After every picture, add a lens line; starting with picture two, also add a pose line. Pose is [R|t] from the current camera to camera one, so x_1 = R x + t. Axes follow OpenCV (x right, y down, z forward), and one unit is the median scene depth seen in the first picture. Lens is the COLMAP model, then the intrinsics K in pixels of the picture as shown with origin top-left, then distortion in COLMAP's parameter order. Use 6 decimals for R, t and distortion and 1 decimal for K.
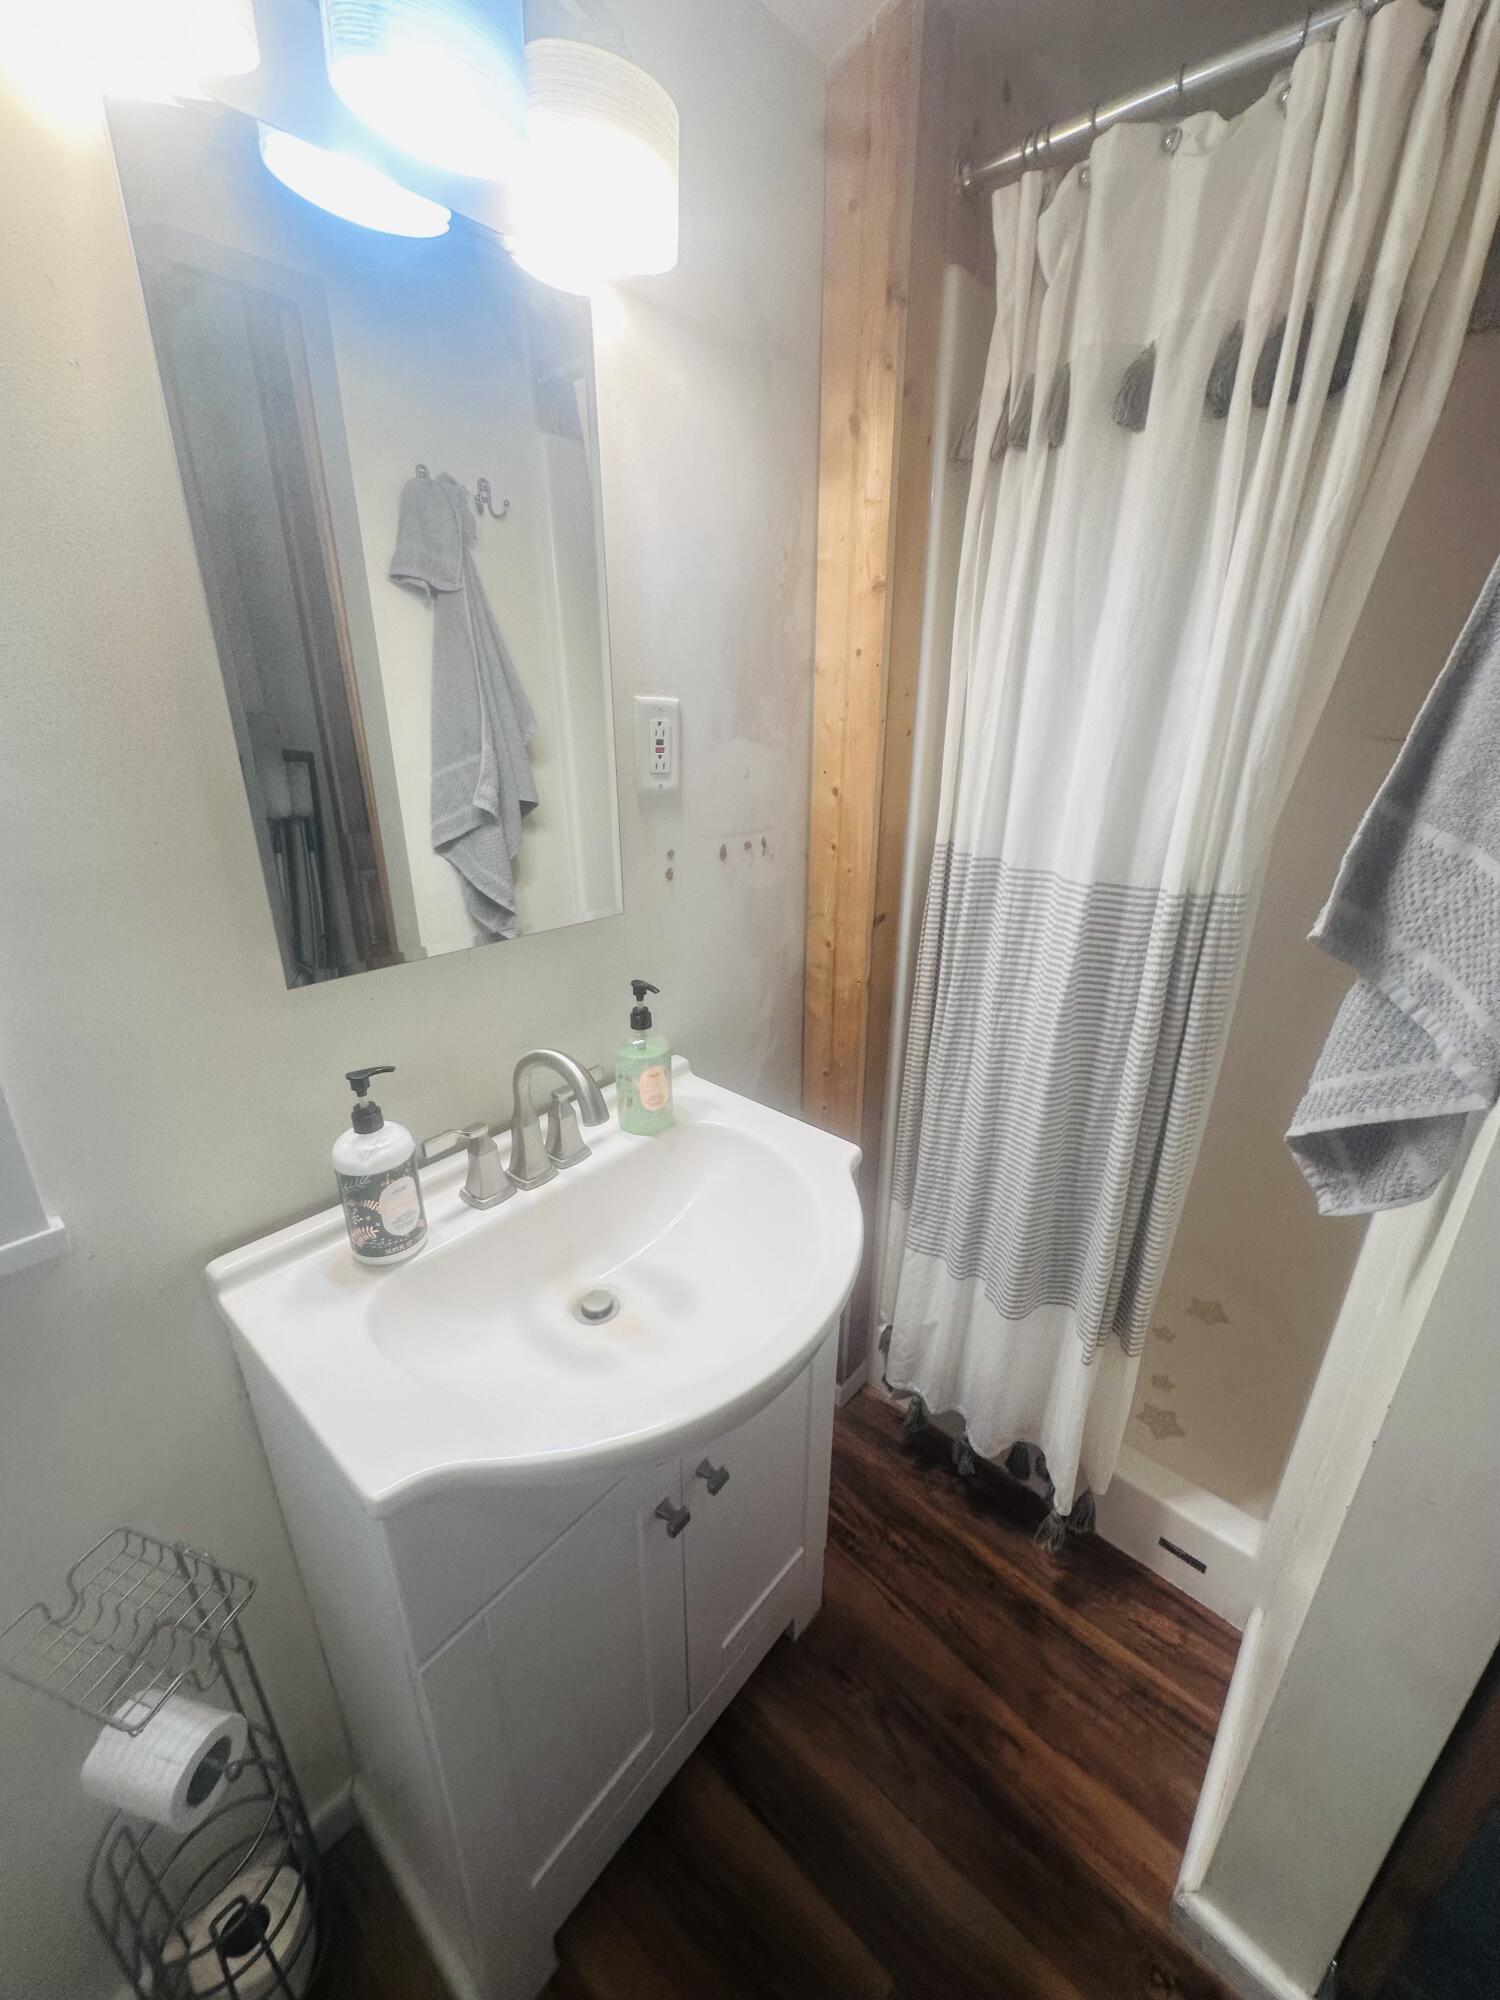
lens RADIAL K [[796.2, 0, 750.0], [0, 796.2, 1000.0], [0, 0, 1]] dist [0.000869, -0.000089]
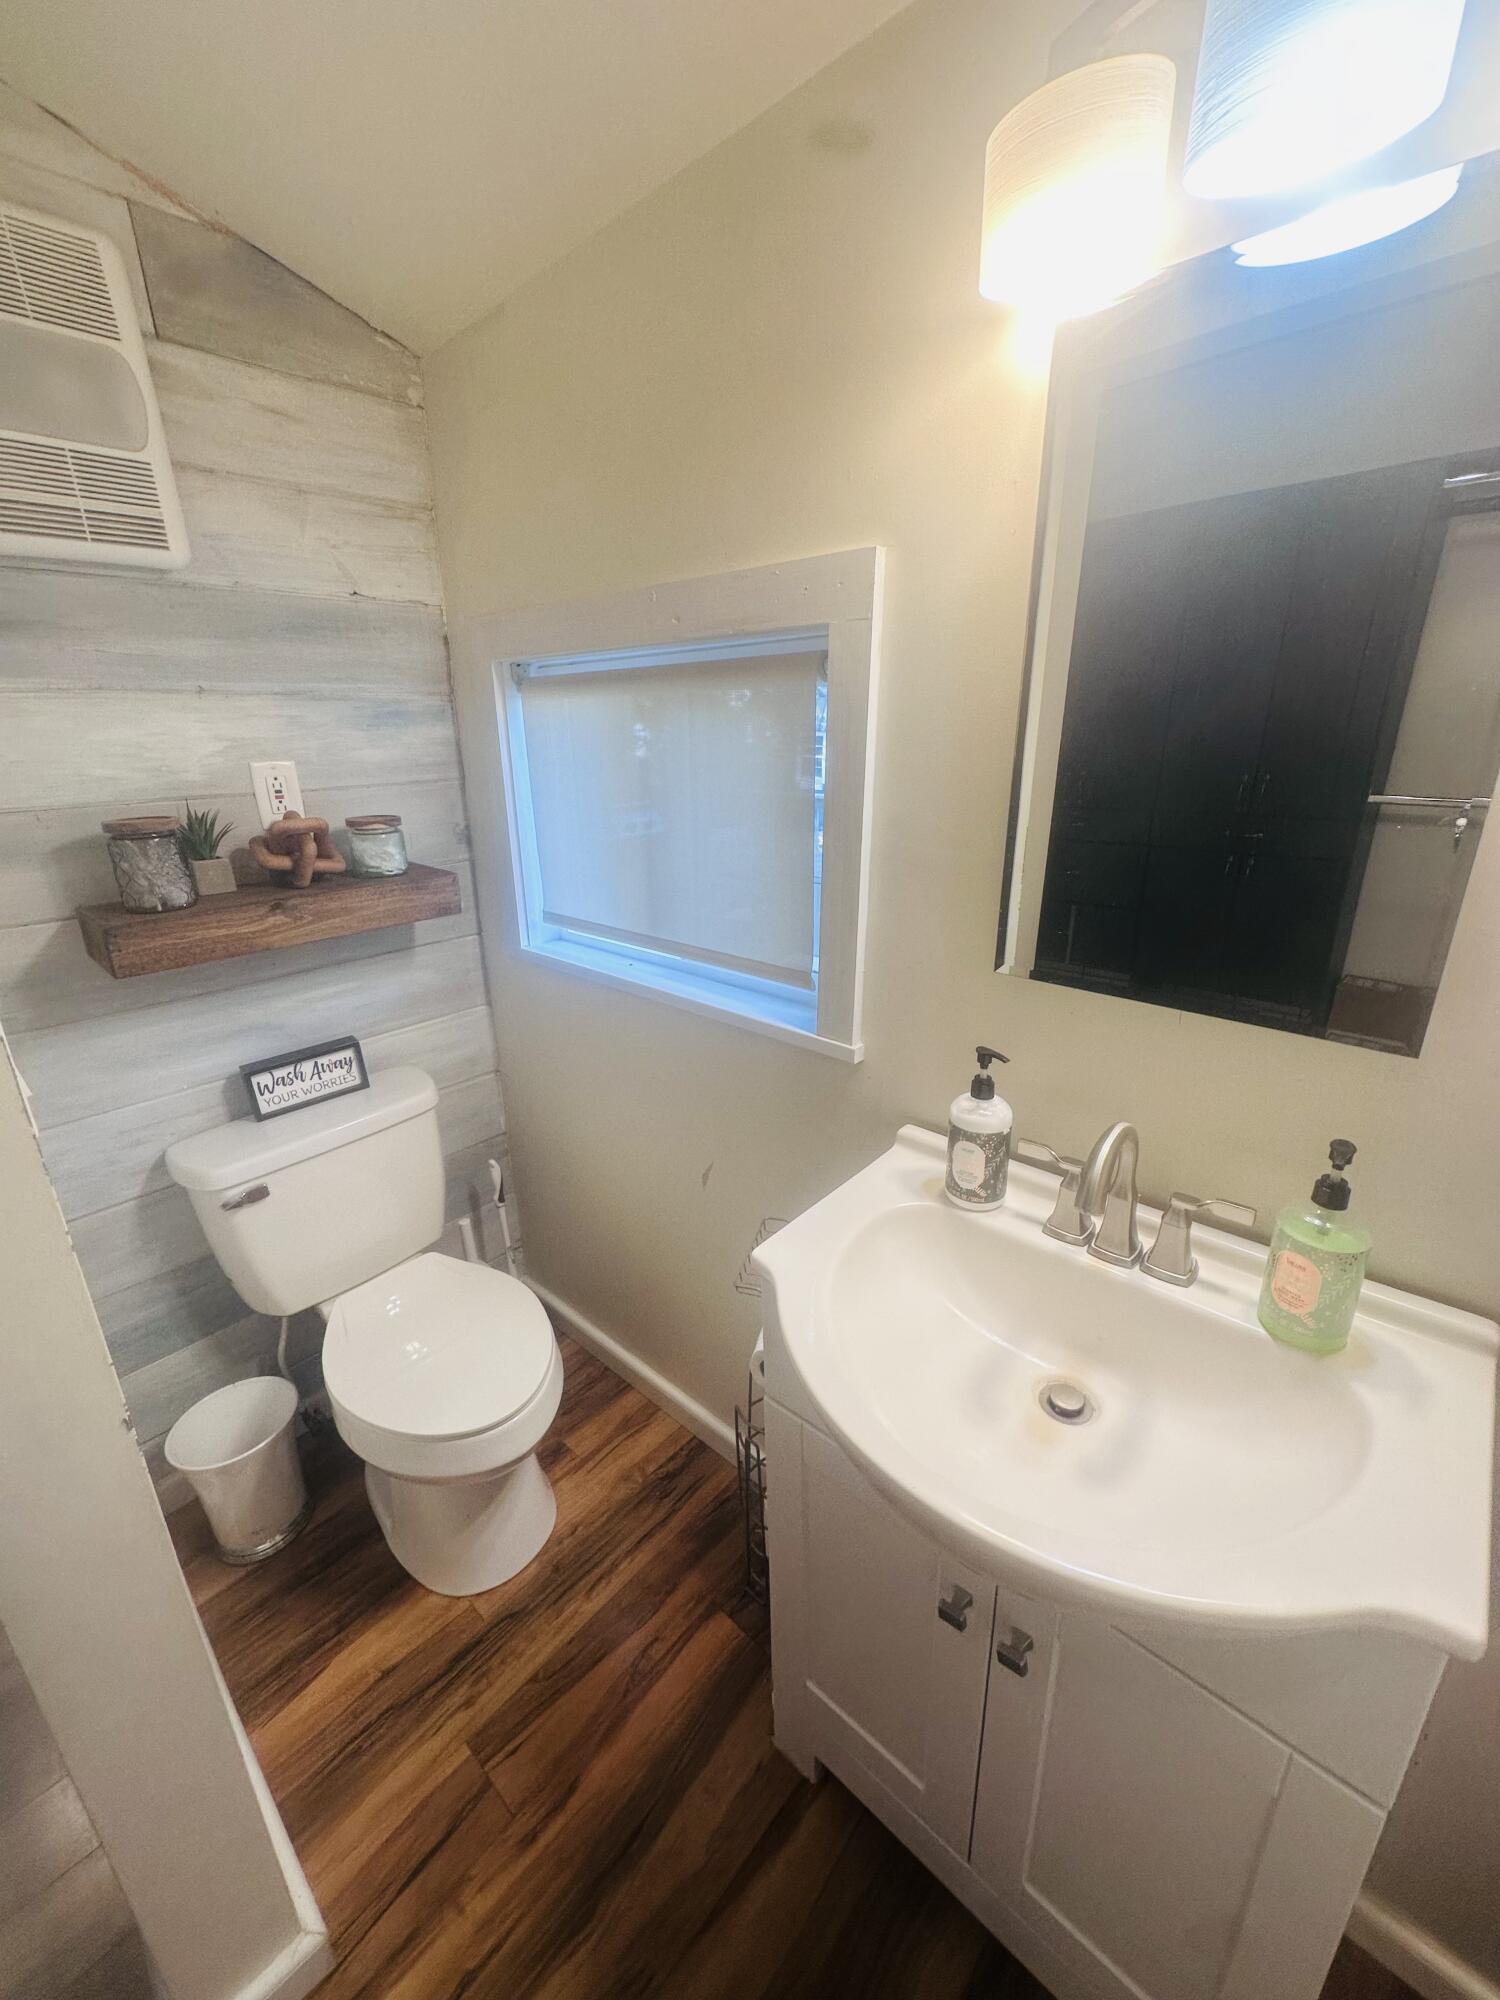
lens RADIAL K [[789.0, 0, 750.0], [0, 789.0, 1000.0], [0, 0, 1]] dist [-0.000502, 0.000199]
pose [[-0.006745, 0.332726, -0.942999, 0.542826], [-0.334639, 0.887899, 0.315678, -0.205154], [0.942322, 0.317693, 0.105355, 0.434082]]
